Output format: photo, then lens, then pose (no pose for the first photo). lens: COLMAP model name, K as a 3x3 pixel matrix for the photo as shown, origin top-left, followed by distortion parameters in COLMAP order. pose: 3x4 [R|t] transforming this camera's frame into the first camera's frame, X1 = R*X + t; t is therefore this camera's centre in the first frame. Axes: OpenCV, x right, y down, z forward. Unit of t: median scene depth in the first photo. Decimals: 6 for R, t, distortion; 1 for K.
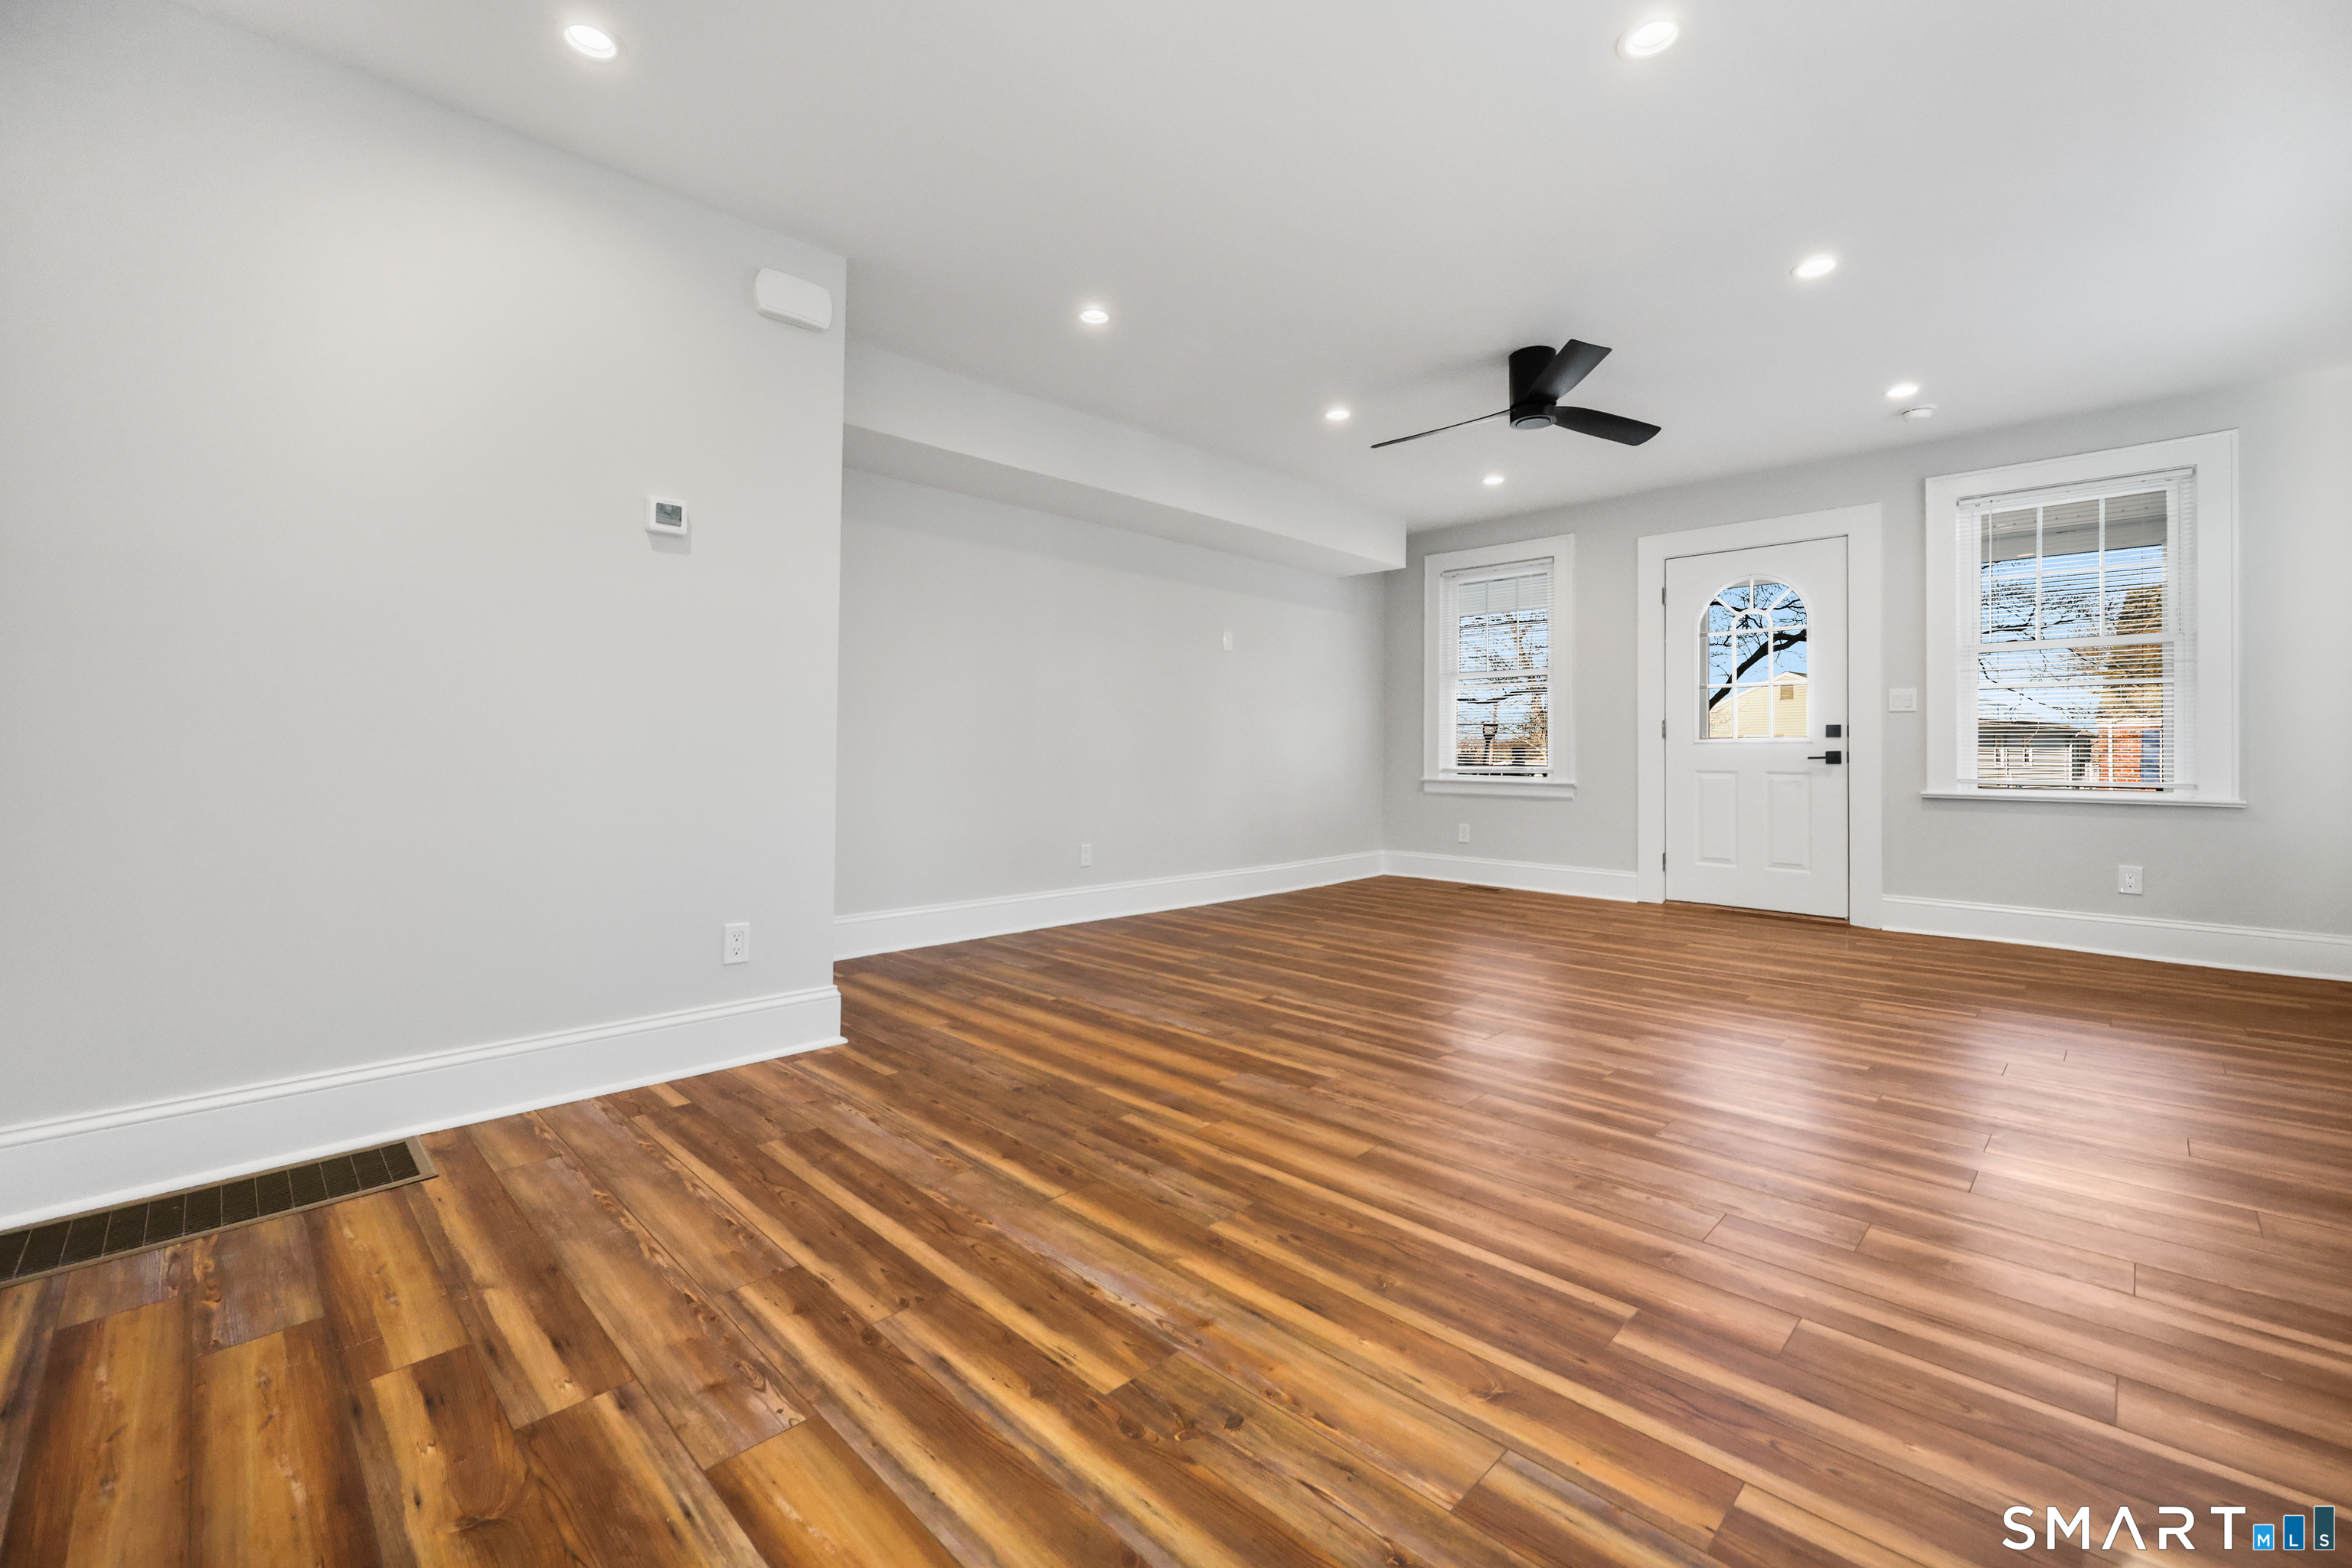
lens RADIAL K [[978.7, 0, 1200.5], [0, 978.7, 740.3], [0, 0, 1]] dist [-0.000917, 0.000027]
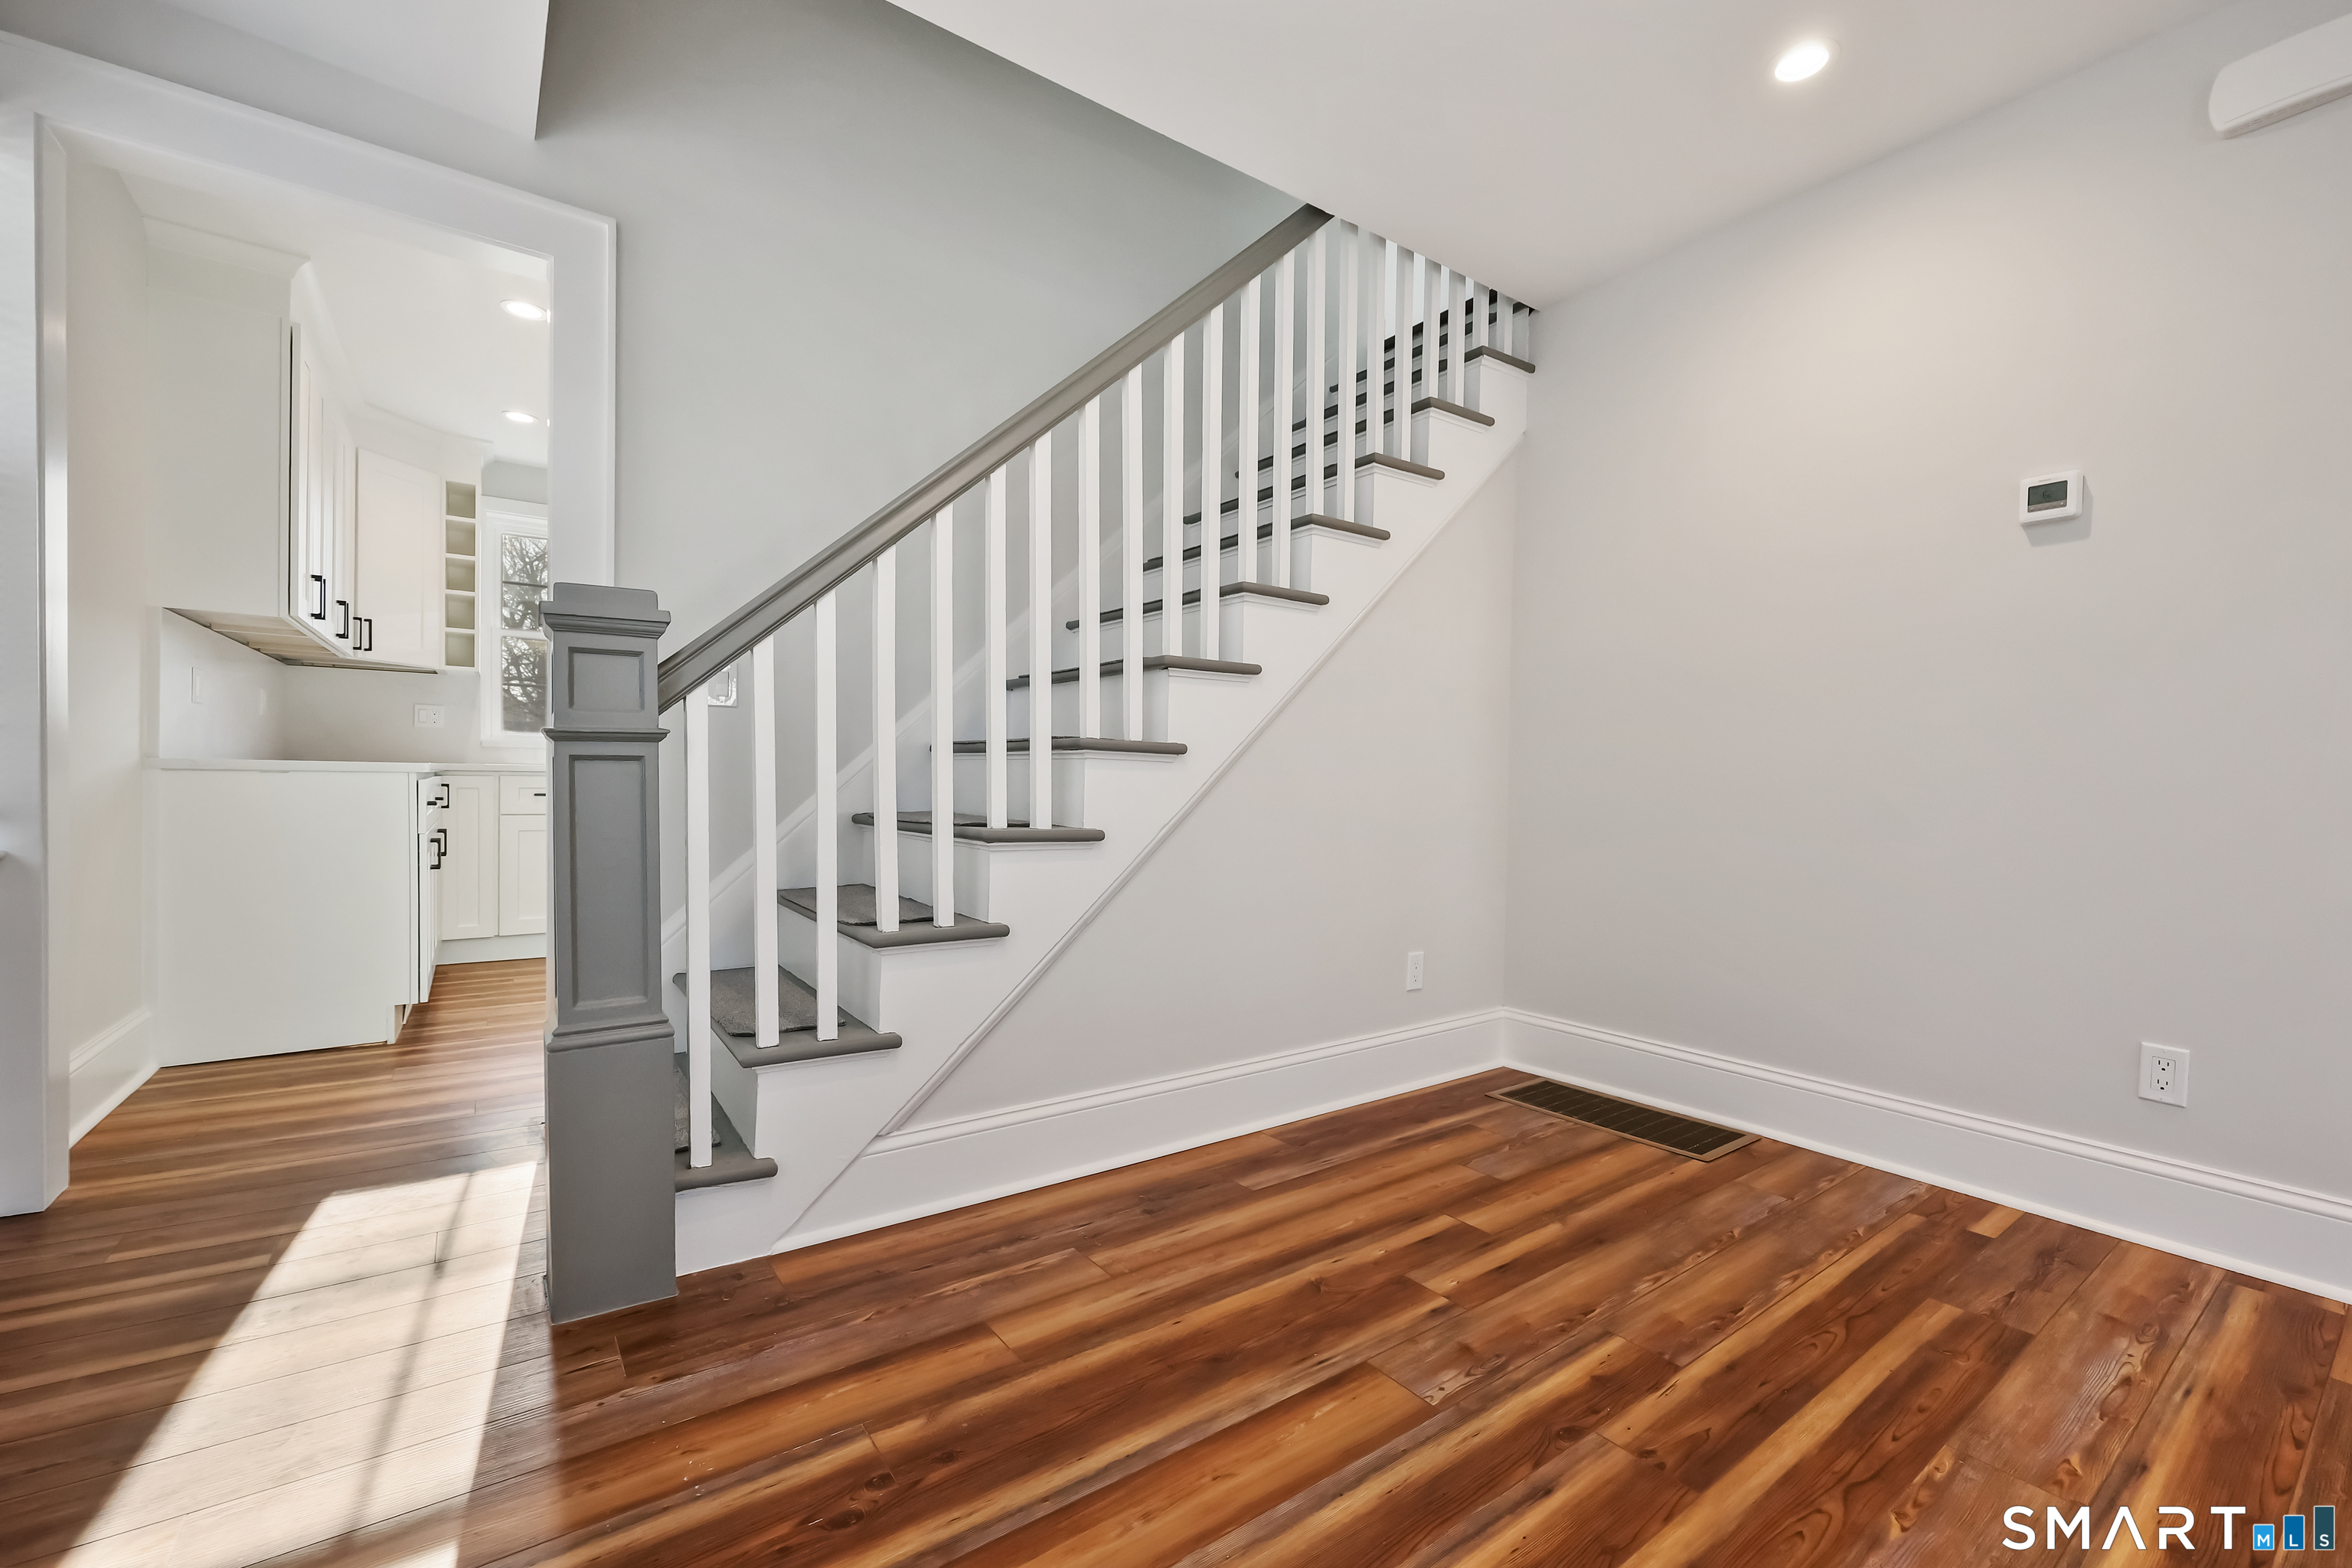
lens RADIAL K [[967.9, 0, 1175.9], [0, 967.9, 791.4], [0, 0, 1]] dist [0.000276, 0.000098]
pose [[-0.182739, 0.000939, -0.983161, 0.448003], [-0.000305, 0.999999, 0.001012, 0.007578], [0.983161, 0.000485, -0.182739, 0.582133]]
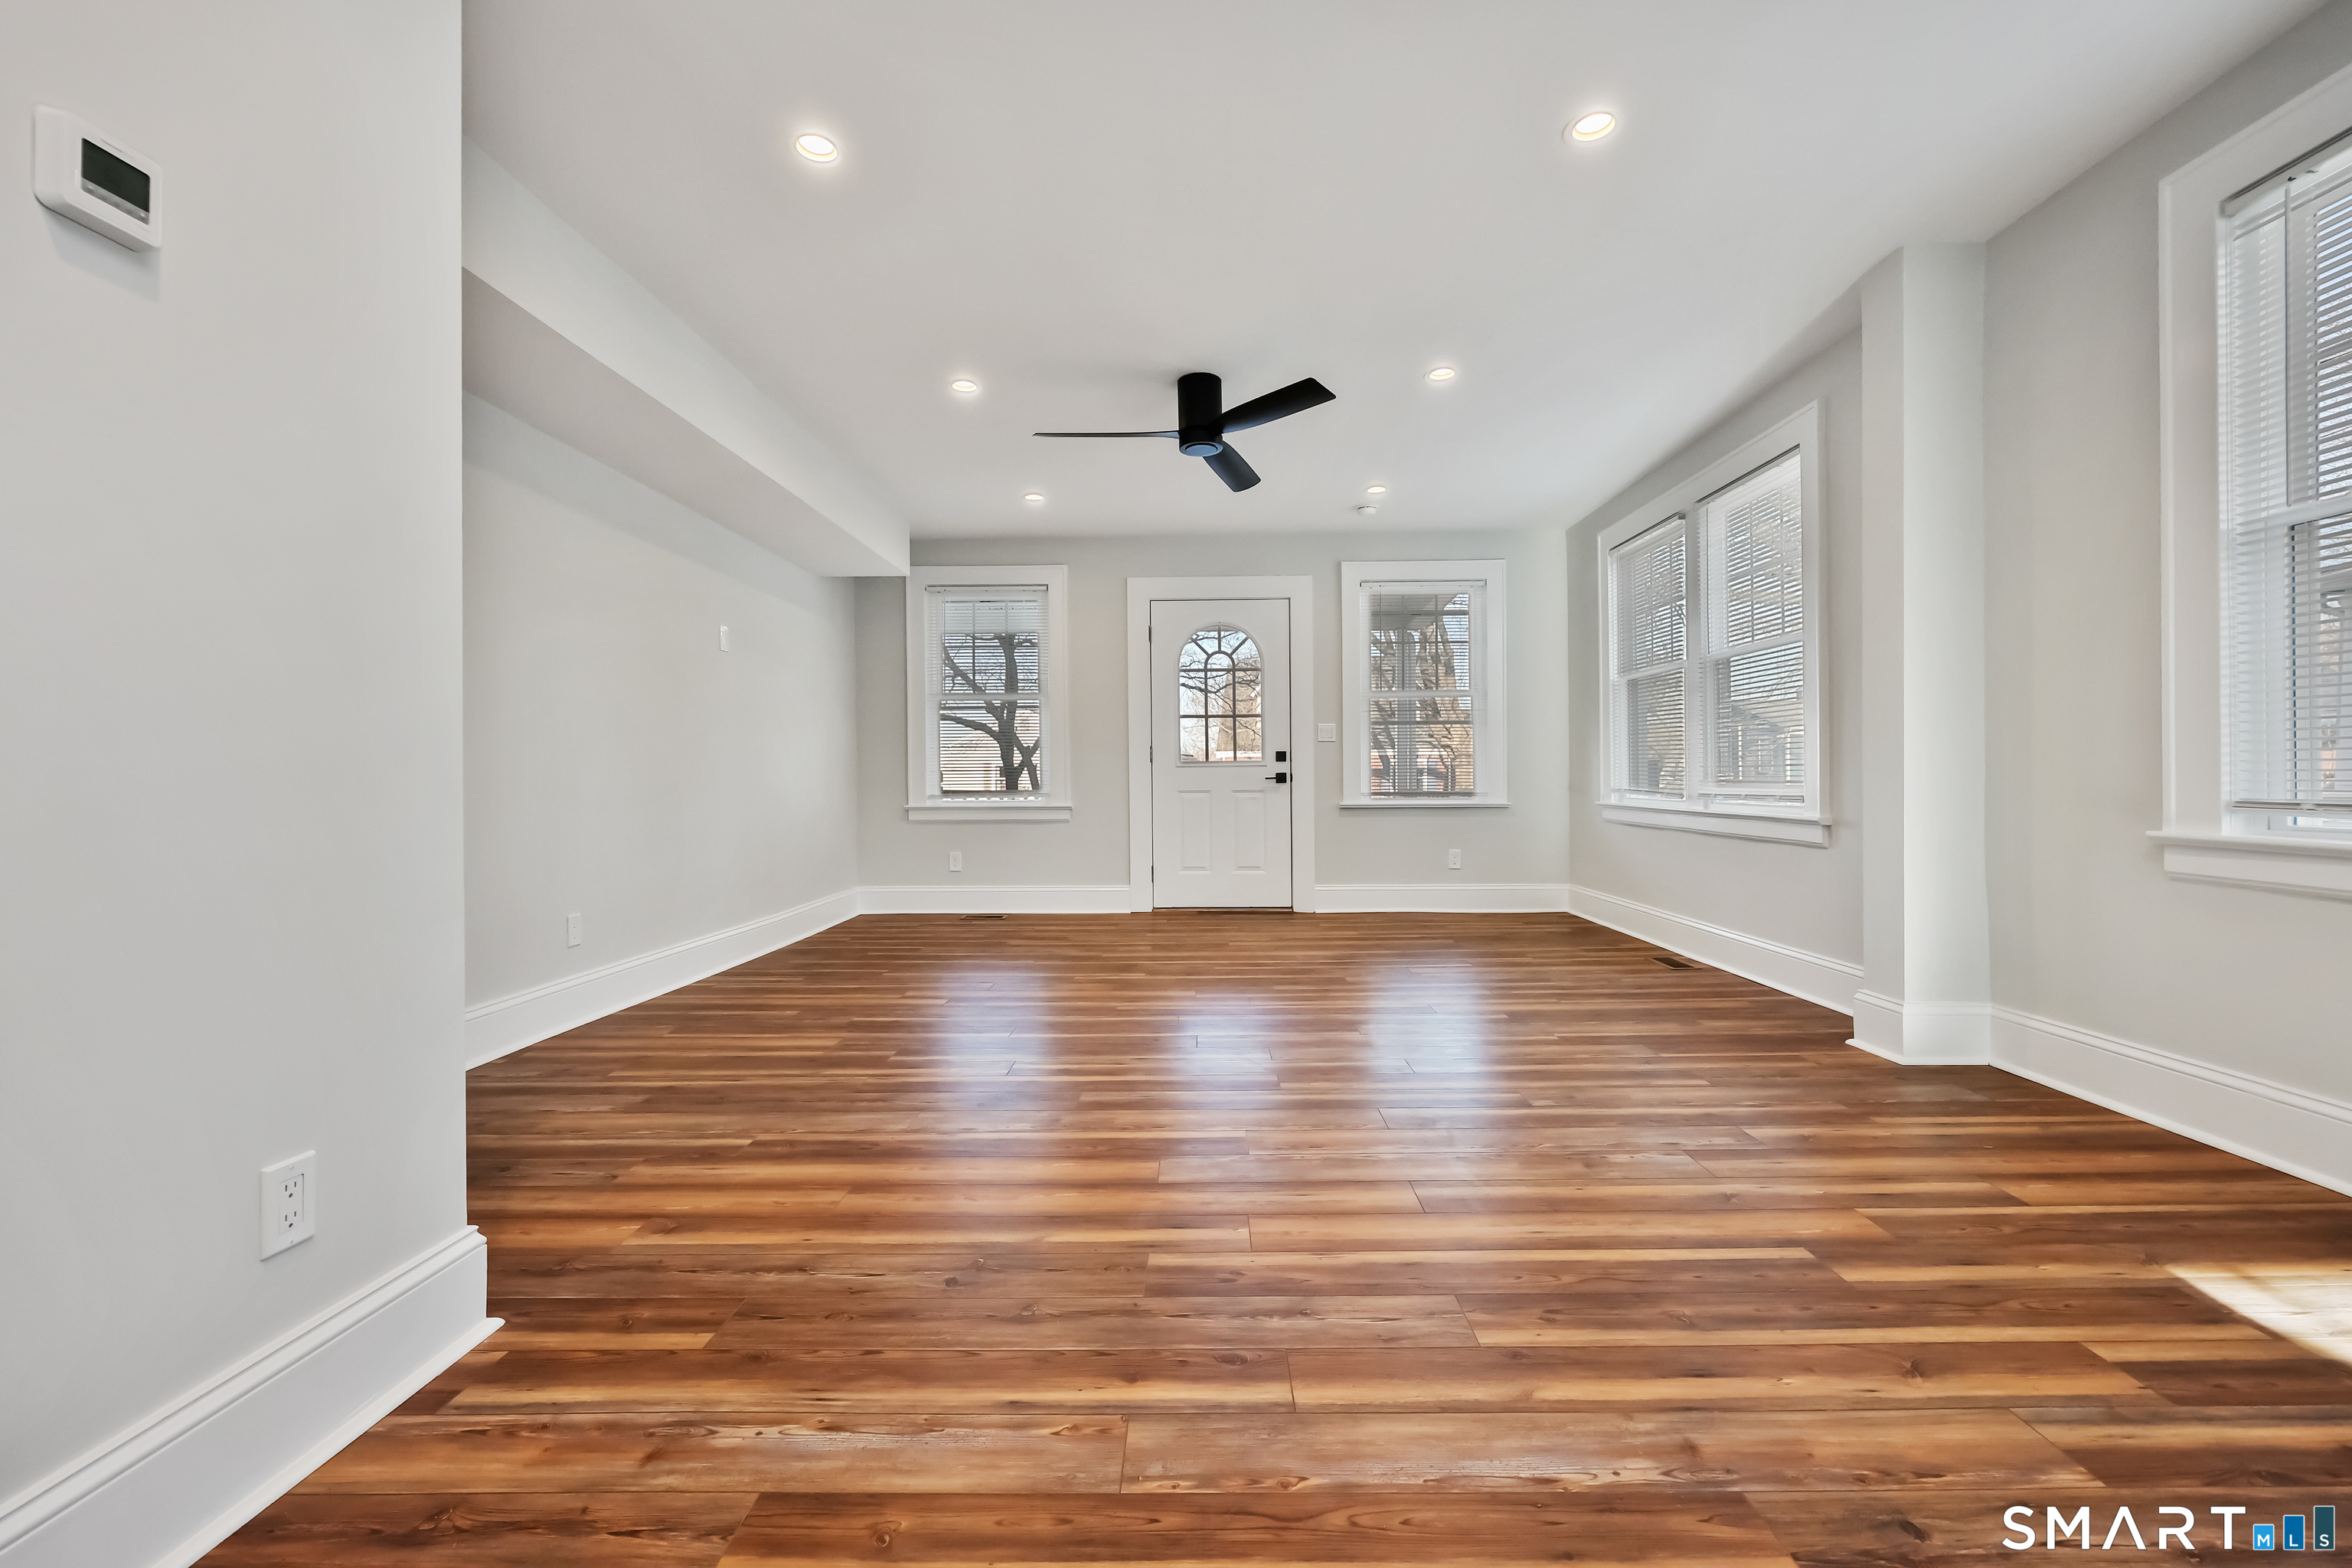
lens RADIAL K [[945.3, 0, 1183.2], [0, 945.3, 777.0], [0, 0, 1]] dist [-0.000756, 0.000319]
pose [[0.720228, -0.008668, 0.693683, -0.641301], [0.002881, 0.999951, 0.009504, 0.011699], [-0.693732, -0.004846, 0.720217, 0.538999]]
